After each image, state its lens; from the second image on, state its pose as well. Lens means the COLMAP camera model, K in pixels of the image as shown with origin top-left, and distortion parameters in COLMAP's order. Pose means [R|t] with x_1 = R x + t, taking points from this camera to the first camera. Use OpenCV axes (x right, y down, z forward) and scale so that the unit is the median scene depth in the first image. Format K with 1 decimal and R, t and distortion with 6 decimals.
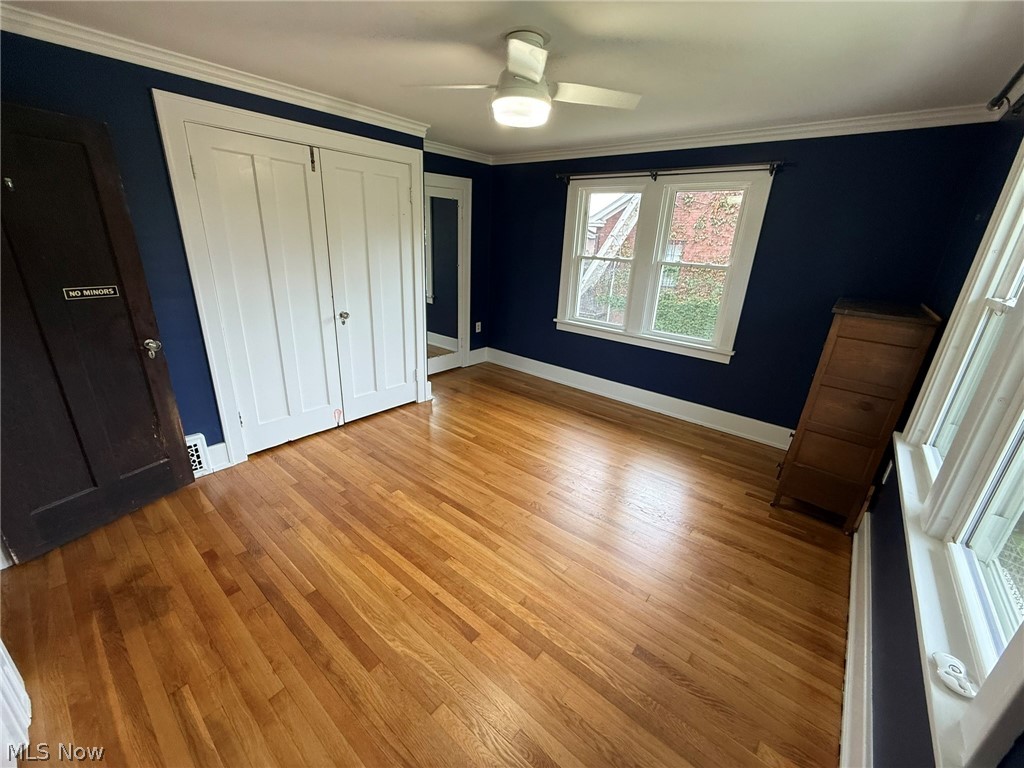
lens RADIAL K [[407.1, 0, 511.2], [0, 407.1, 382.6], [0, 0, 1]] dist [0.000098, -0.000001]
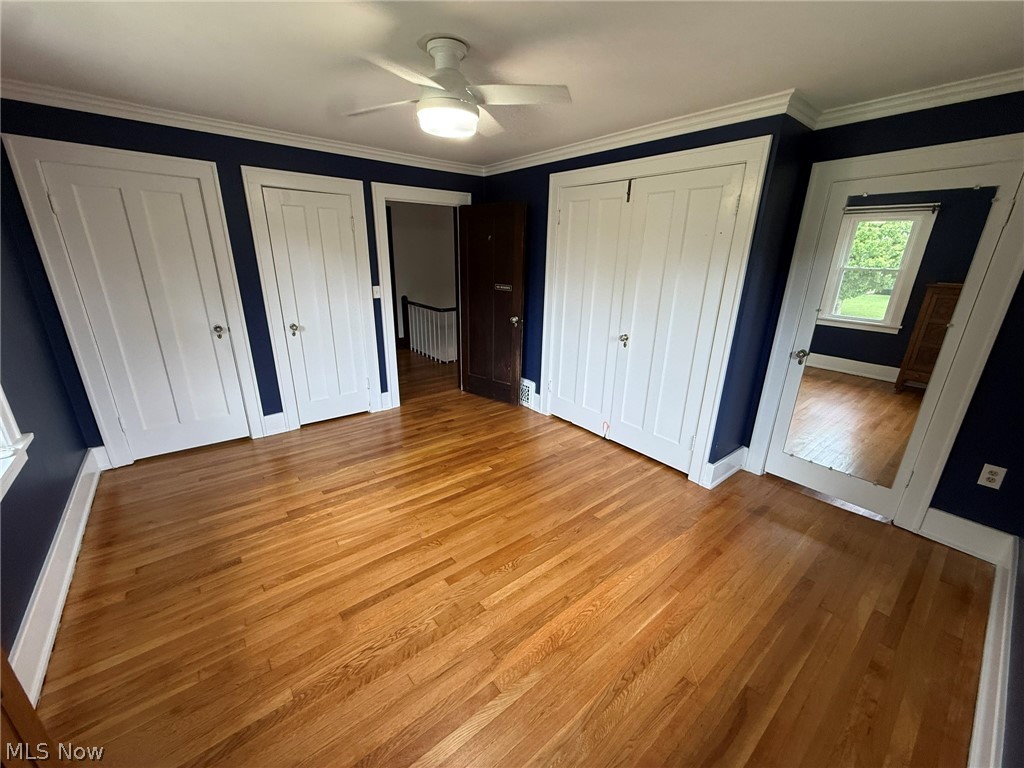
lens RADIAL K [[407.1, 0, 510.1], [0, 407.1, 385.0], [0, 0, 1]] dist [0.000098, -0.000001]
pose [[-0.196471, 0.267054, -0.943441, 0.736634], [-0.353055, 0.878387, 0.322163, -0.337013], [0.914741, 0.396382, -0.078292, 1.013741]]
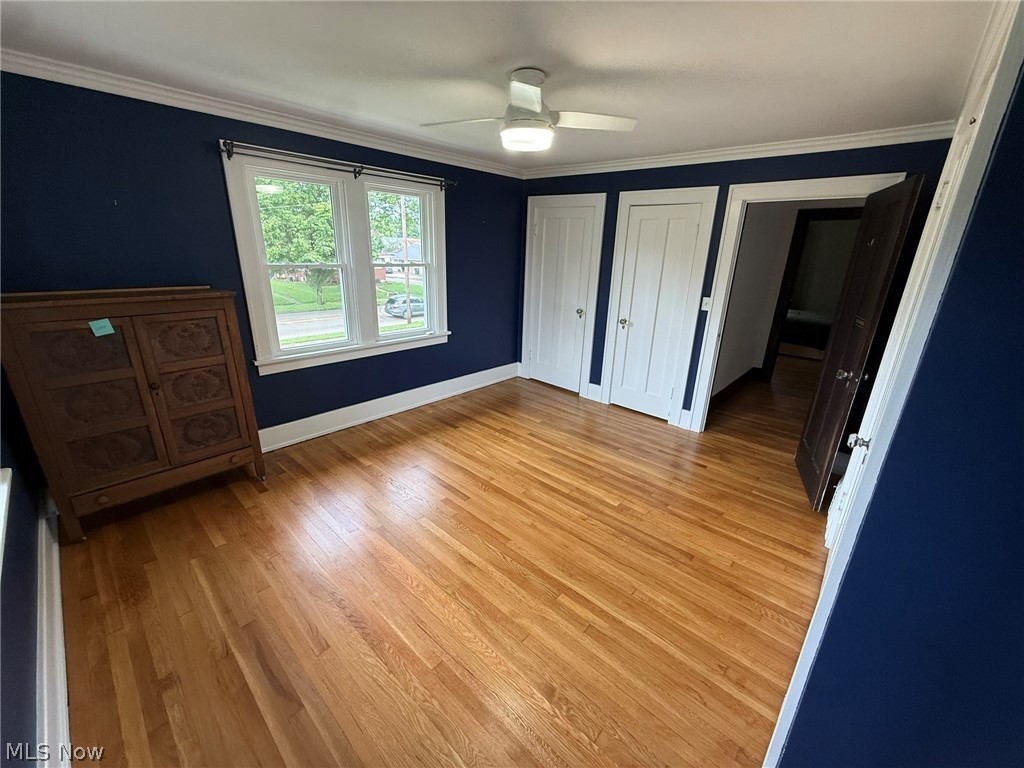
lens RADIAL K [[407.1, 0, 510.7], [0, 407.1, 385.9], [0, 0, 1]] dist [0.000098, -0.000001]
pose [[-0.996102, -0.085299, 0.022467, -0.010616], [-0.053377, 0.785663, 0.616348, -0.568932], [-0.070225, 0.612746, -0.787153, 1.589997]]
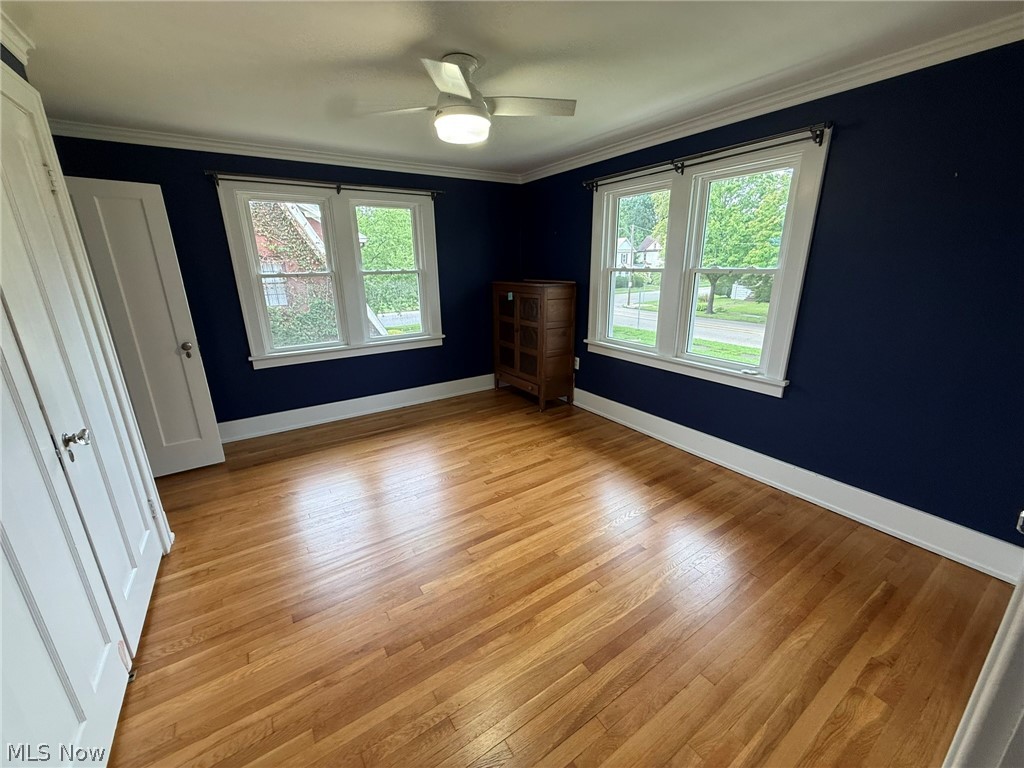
lens RADIAL K [[407.1, 0, 508.5], [0, 407.1, 382.8], [0, 0, 1]] dist [0.000098, -0.000001]
pose [[0.295101, -0.321928, 0.899599, -0.760815], [0.345617, 0.913739, 0.213613, -0.178811], [-0.890766, 0.247879, 0.380909, 0.463703]]
